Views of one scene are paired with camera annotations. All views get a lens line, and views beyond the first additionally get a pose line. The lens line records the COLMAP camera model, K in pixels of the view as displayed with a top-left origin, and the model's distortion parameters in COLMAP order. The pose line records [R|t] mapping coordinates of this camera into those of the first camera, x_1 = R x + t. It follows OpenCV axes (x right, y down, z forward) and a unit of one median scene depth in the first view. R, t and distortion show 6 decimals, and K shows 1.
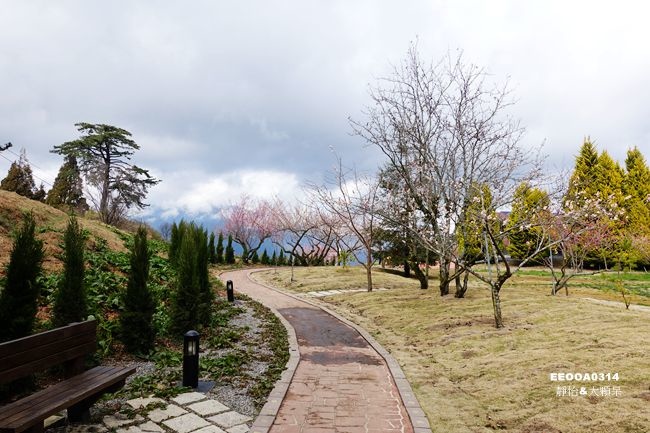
lens RADIAL K [[451.2, 0, 324.5], [0, 451.2, 216.6], [0, 0, 1]] dist [-0.000129, -0.002178]
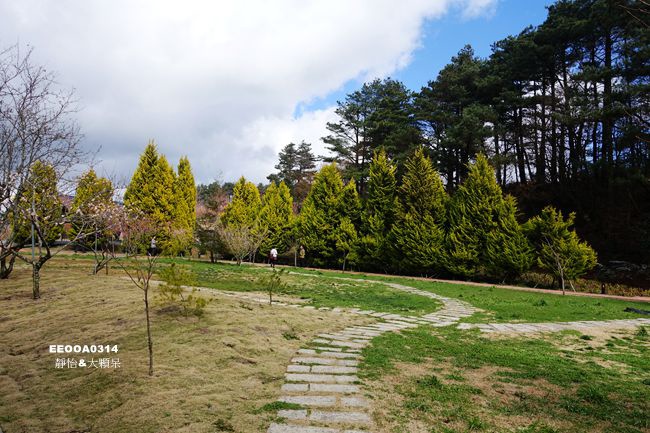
lens RADIAL K [[451.2, 0, 324.7], [0, 451.2, 215.2], [0, 0, 1]] dist [-0.000129, -0.002178]
pose [[0.626117, 0.078682, 0.775749, -0.060207], [-0.101992, 0.994612, -0.018561, -0.026015], [-0.773030, -0.067499, 0.630768, -0.238130]]
